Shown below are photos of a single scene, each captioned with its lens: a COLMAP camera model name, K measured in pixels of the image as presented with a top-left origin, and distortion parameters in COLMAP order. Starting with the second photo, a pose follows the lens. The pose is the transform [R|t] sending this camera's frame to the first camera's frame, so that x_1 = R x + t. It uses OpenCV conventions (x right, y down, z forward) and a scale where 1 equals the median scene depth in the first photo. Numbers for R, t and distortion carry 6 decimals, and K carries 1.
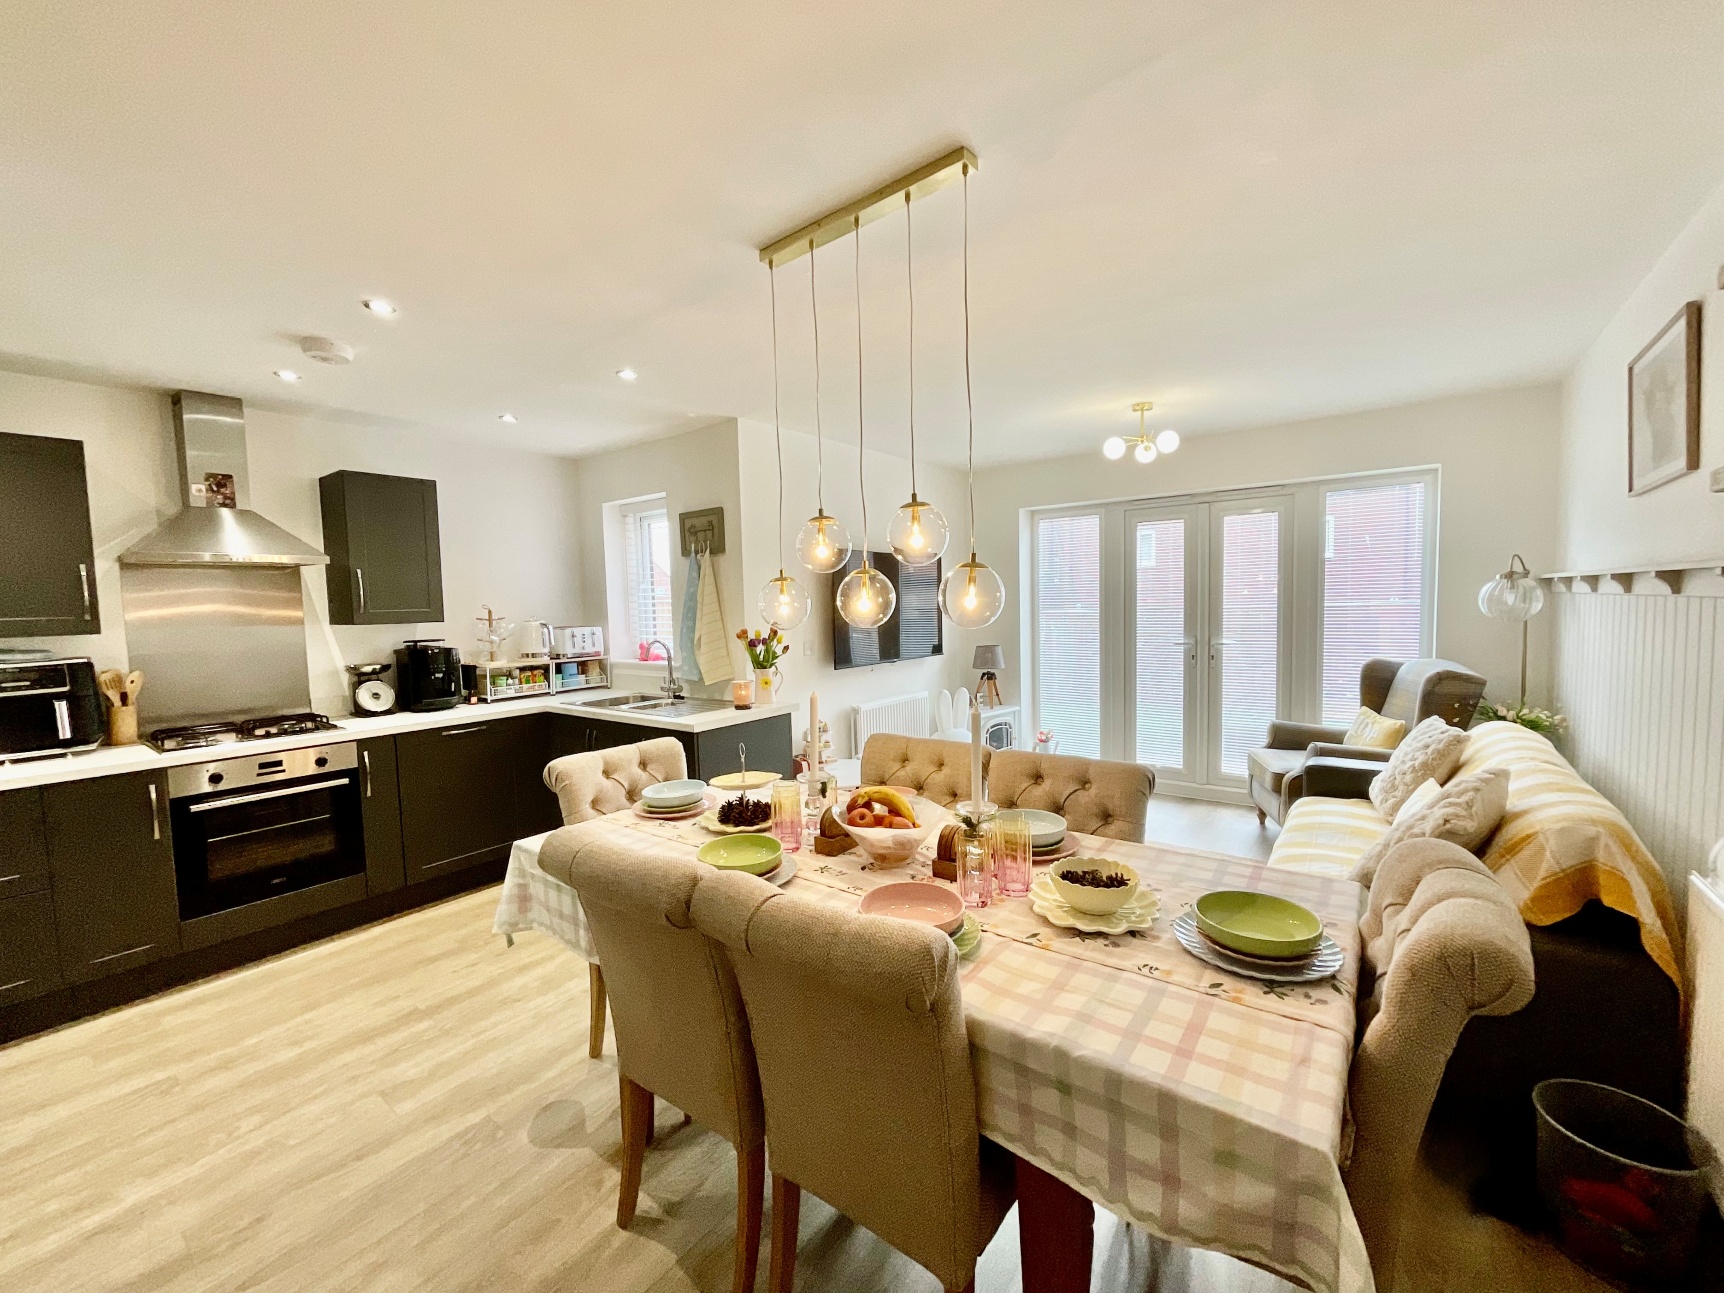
lens RADIAL K [[692.8, 0, 840.7], [0, 692.8, 649.6], [0, 0, 1]] dist [0.000119, 0.000017]
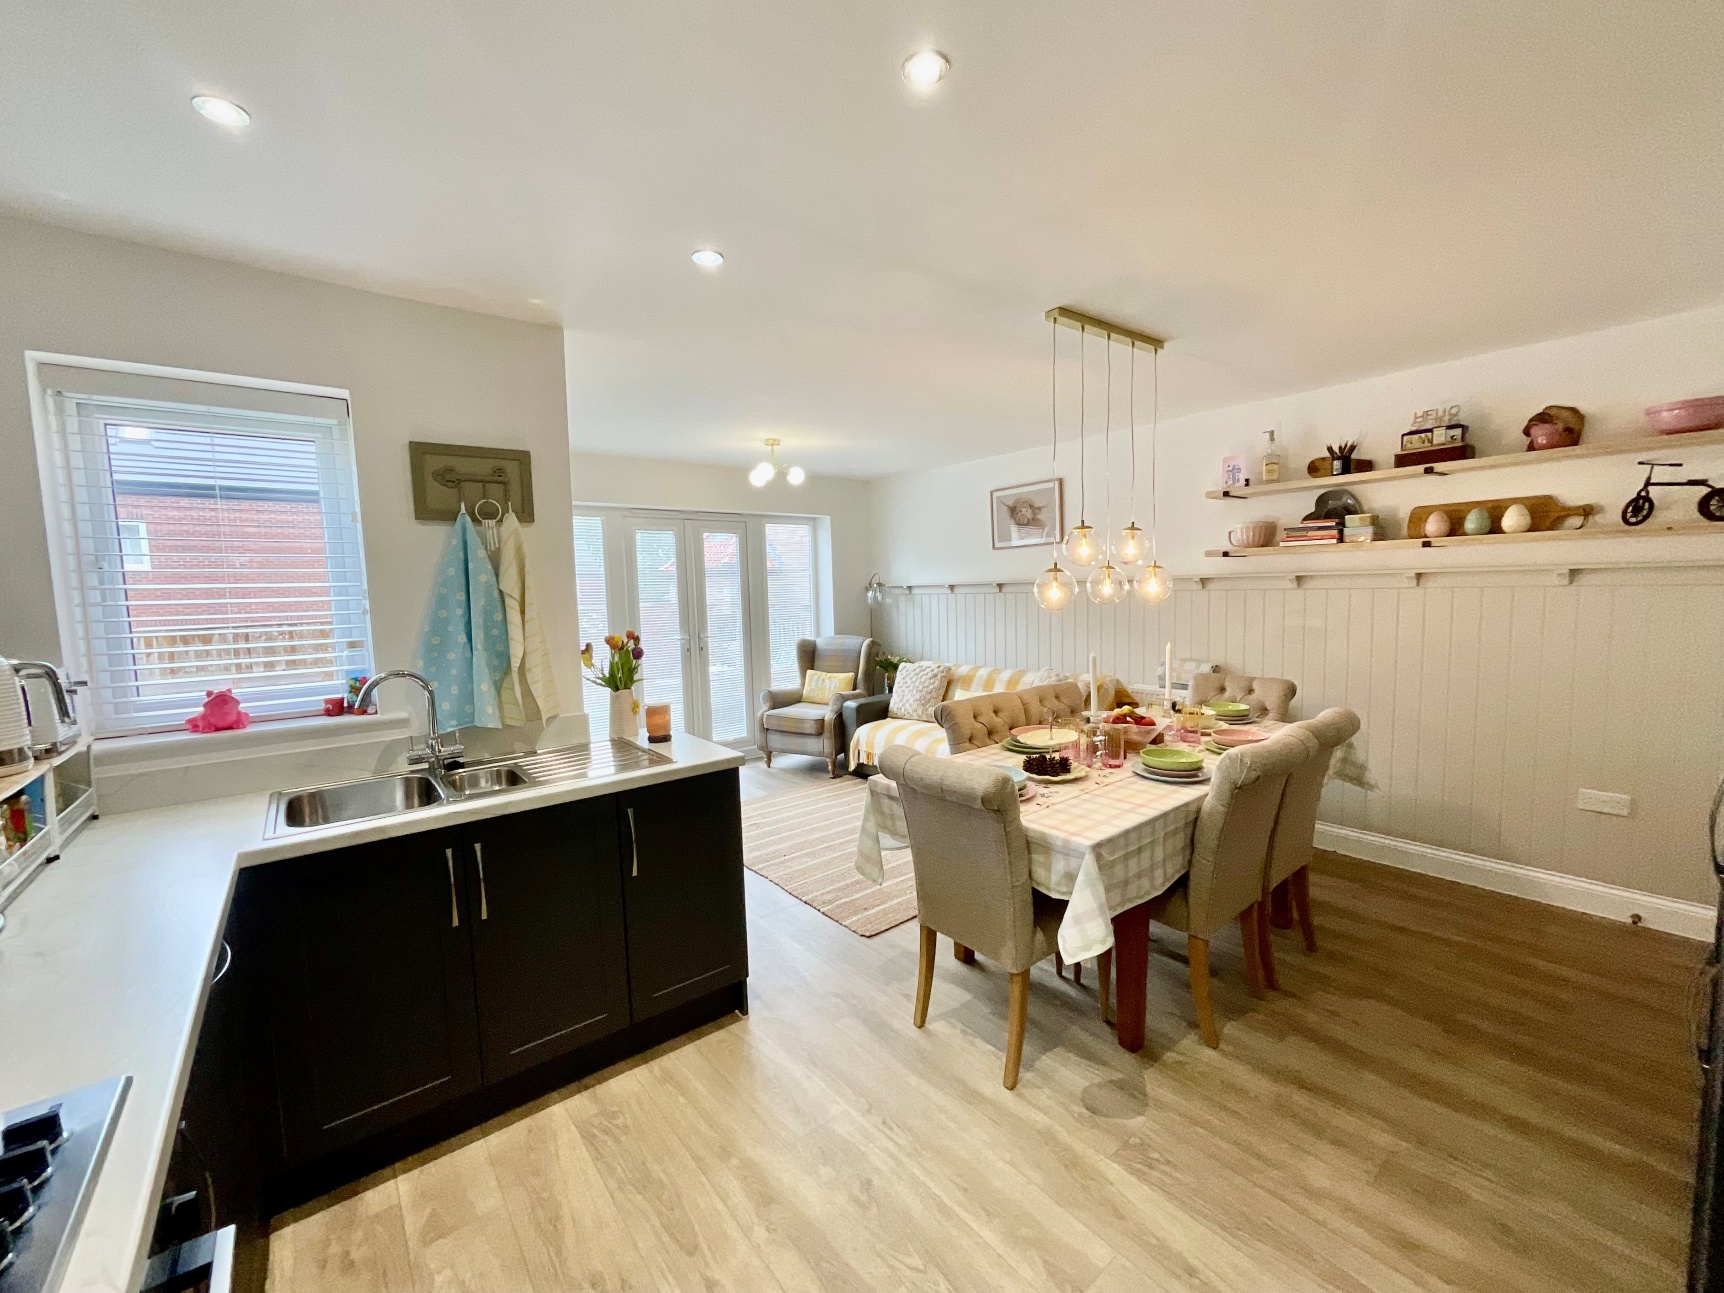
lens RADIAL K [[706.5, 0, 897.8], [0, 706.5, 644.4], [0, 0, 1]] dist [0.002209, 0.000789]
pose [[0.203318, -0.061227, 0.977197, -0.765858], [0.090468, 0.994948, 0.043517, -0.026538], [-0.974924, 0.079557, 0.207830, 0.554718]]
